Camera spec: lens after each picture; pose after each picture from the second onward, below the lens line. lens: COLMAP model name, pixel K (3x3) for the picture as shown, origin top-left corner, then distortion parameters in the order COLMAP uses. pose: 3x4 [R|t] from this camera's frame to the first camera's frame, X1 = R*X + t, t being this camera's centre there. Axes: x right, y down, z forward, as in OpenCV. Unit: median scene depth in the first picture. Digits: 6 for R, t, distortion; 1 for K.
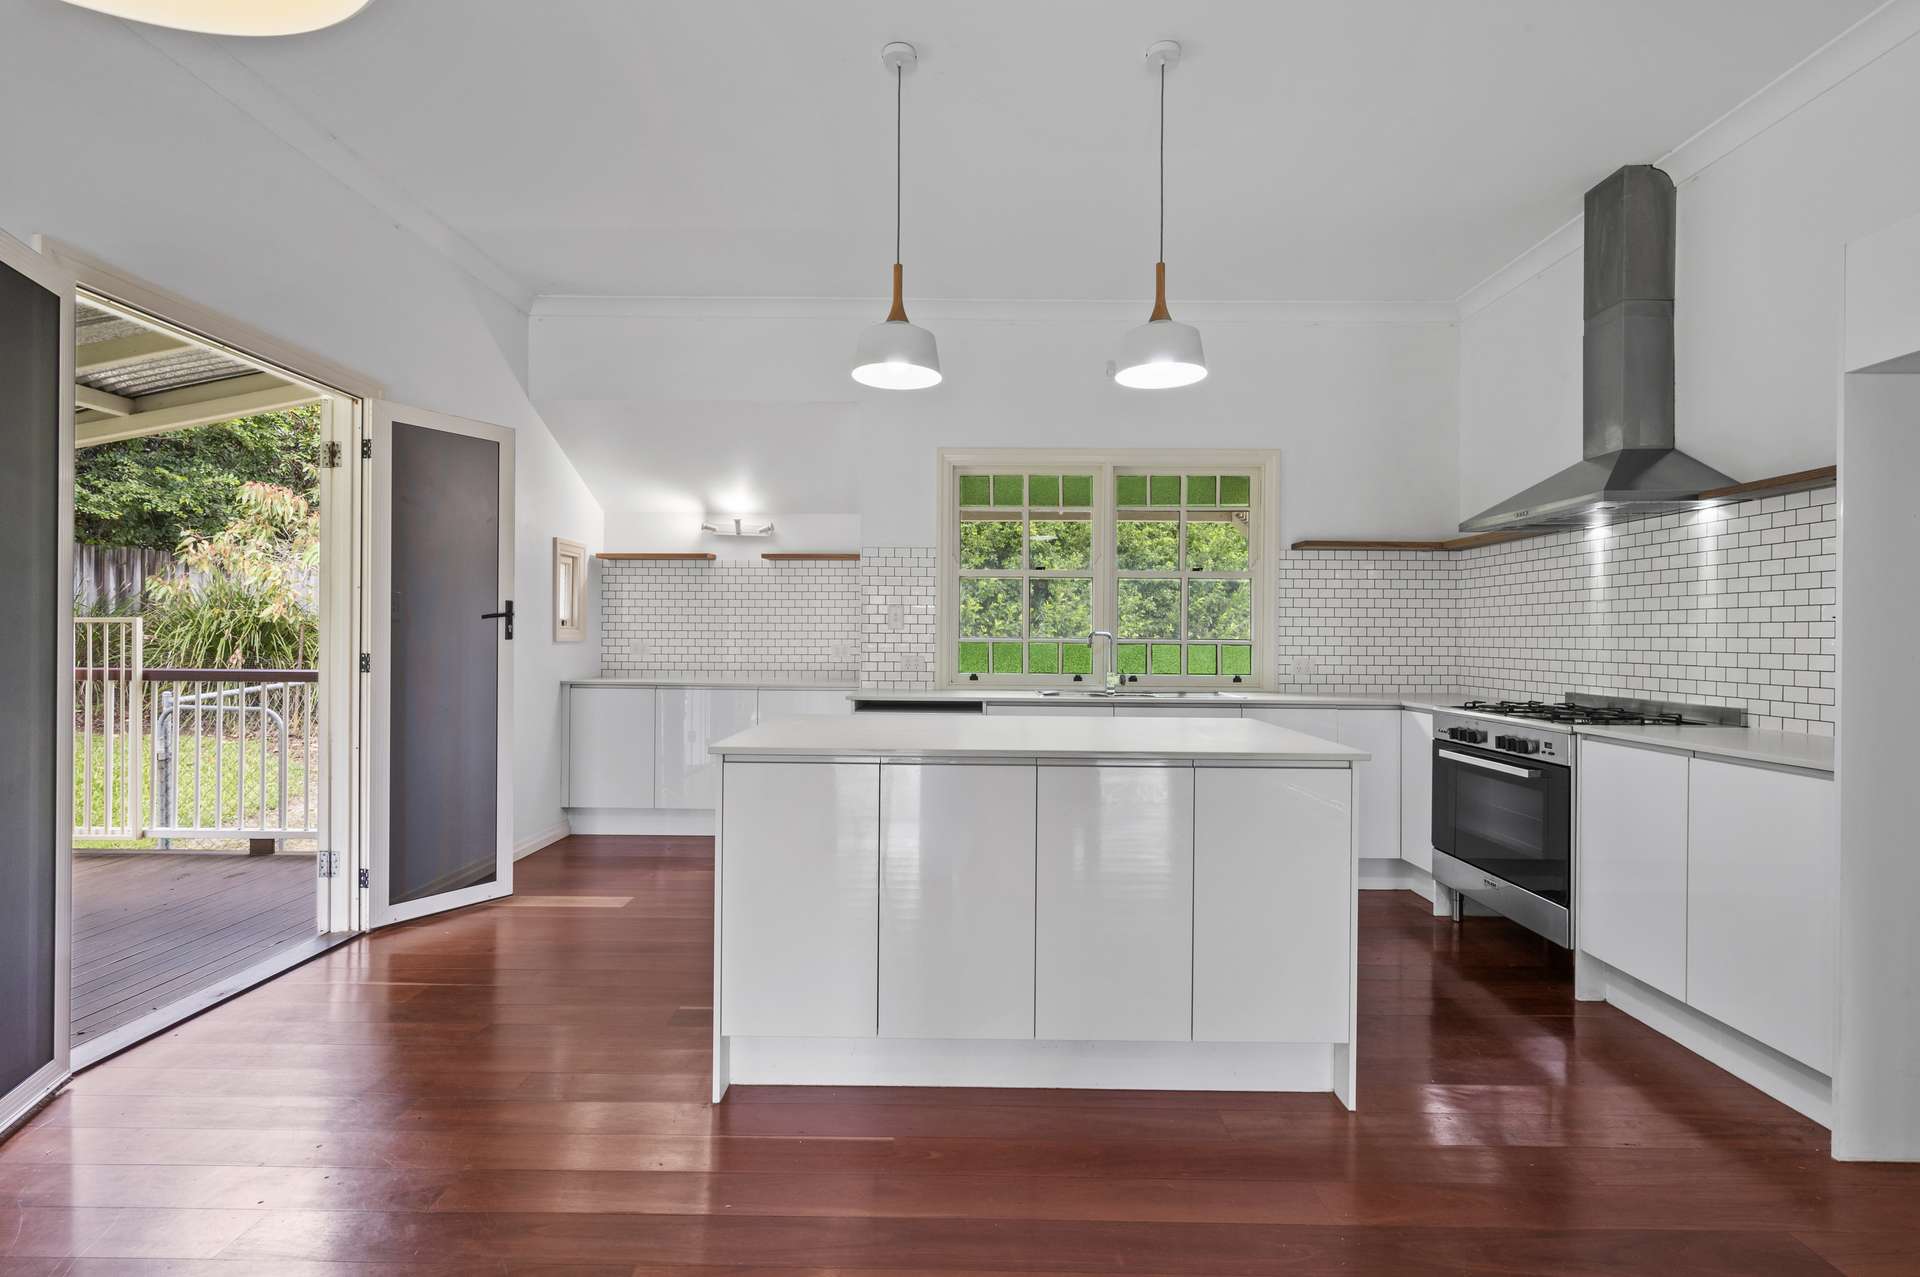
lens RADIAL K [[904.9, 0, 960.0], [0, 904.9, 638.5], [0, 0, 1]] dist [-0.001087, -0.000558]
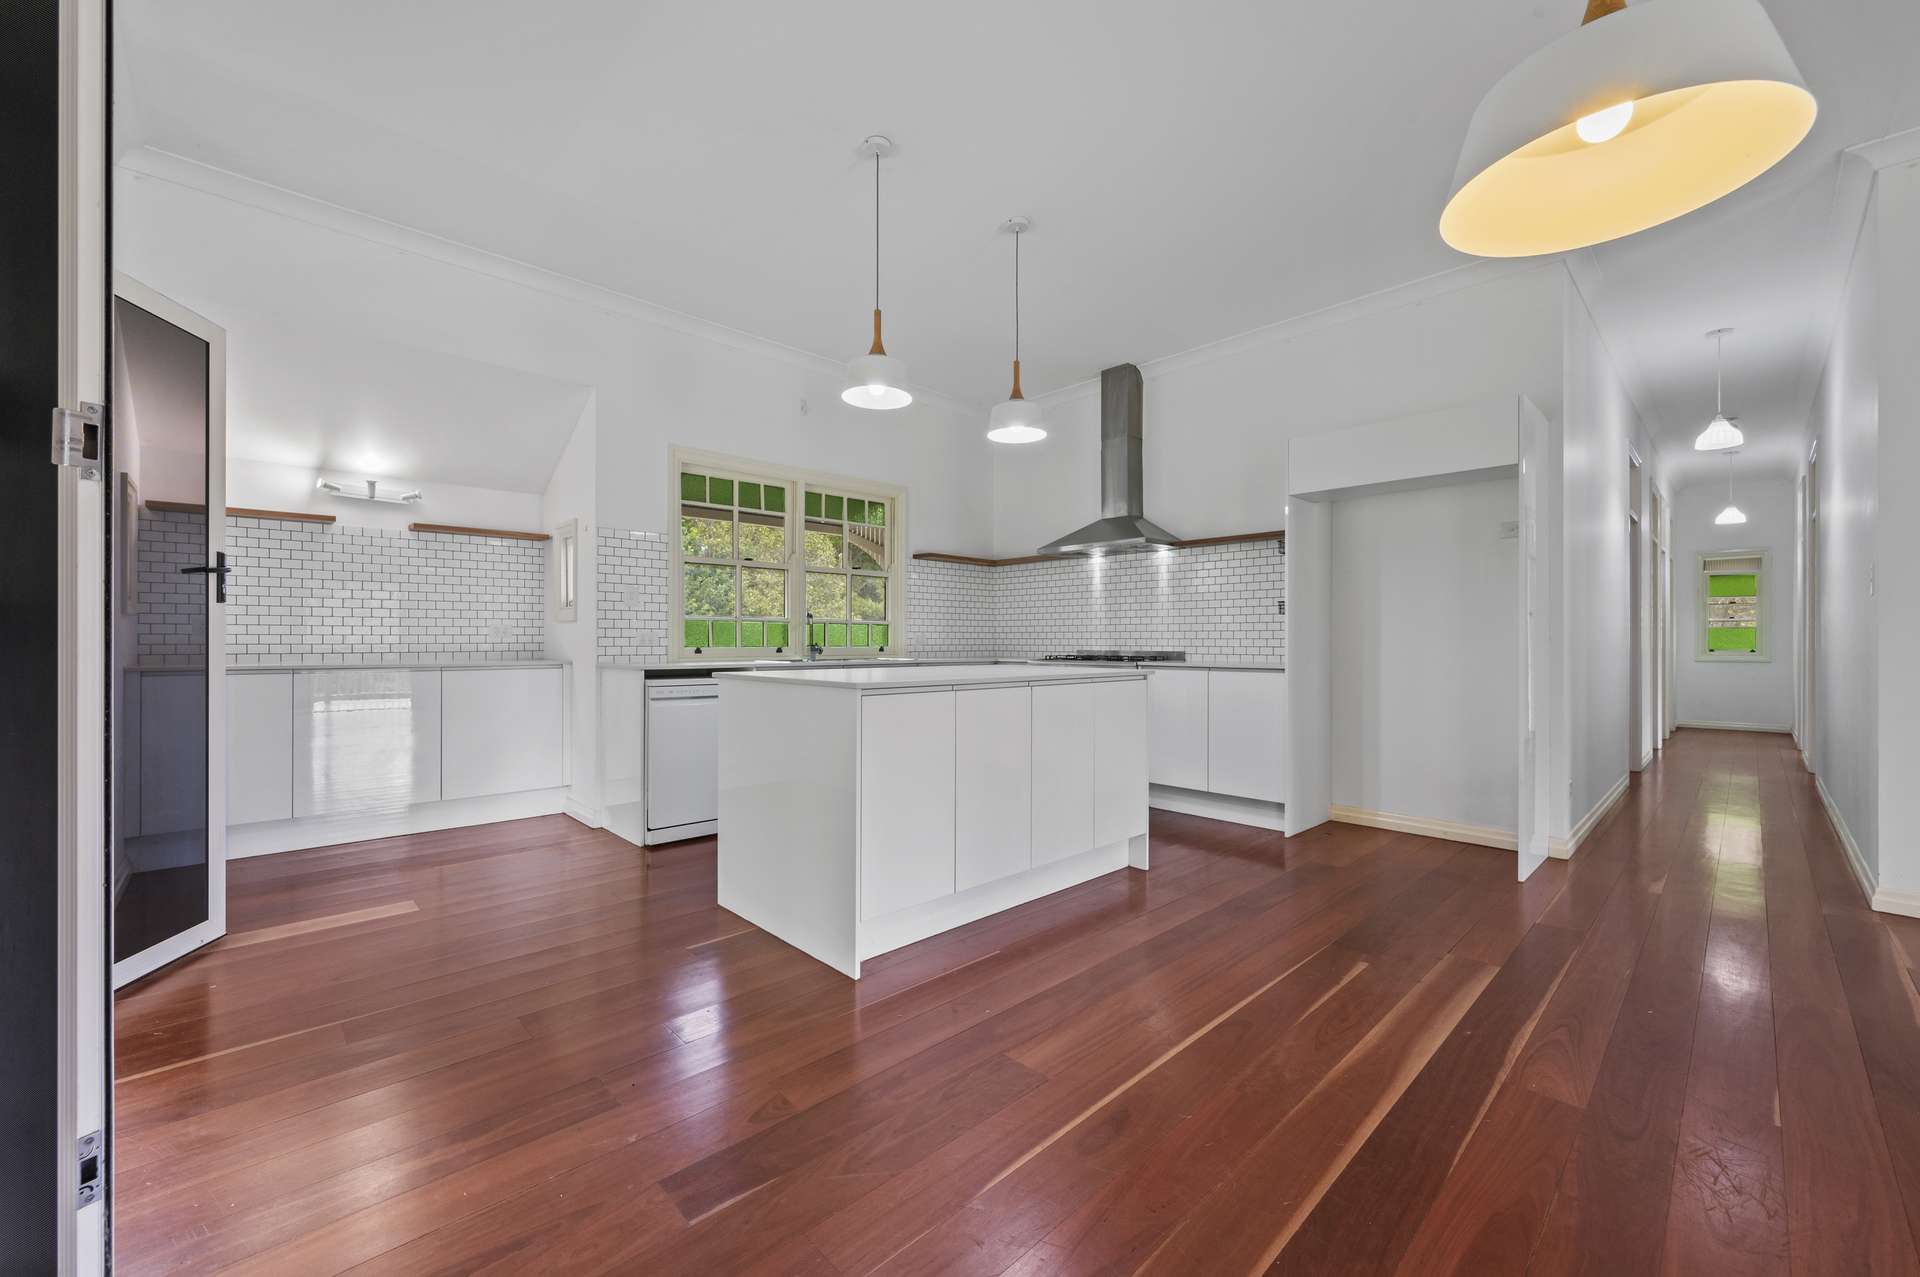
lens RADIAL K [[751.4, 0, 960.0], [0, 751.4, 638.5], [0, 0, 1]] dist [0.002368, -0.000092]
pose [[0.720449, -0.004029, 0.693496, -0.518657], [0.004619, 0.999989, 0.001010, 0.035723], [-0.693493, 0.002475, 0.720460, 0.111162]]
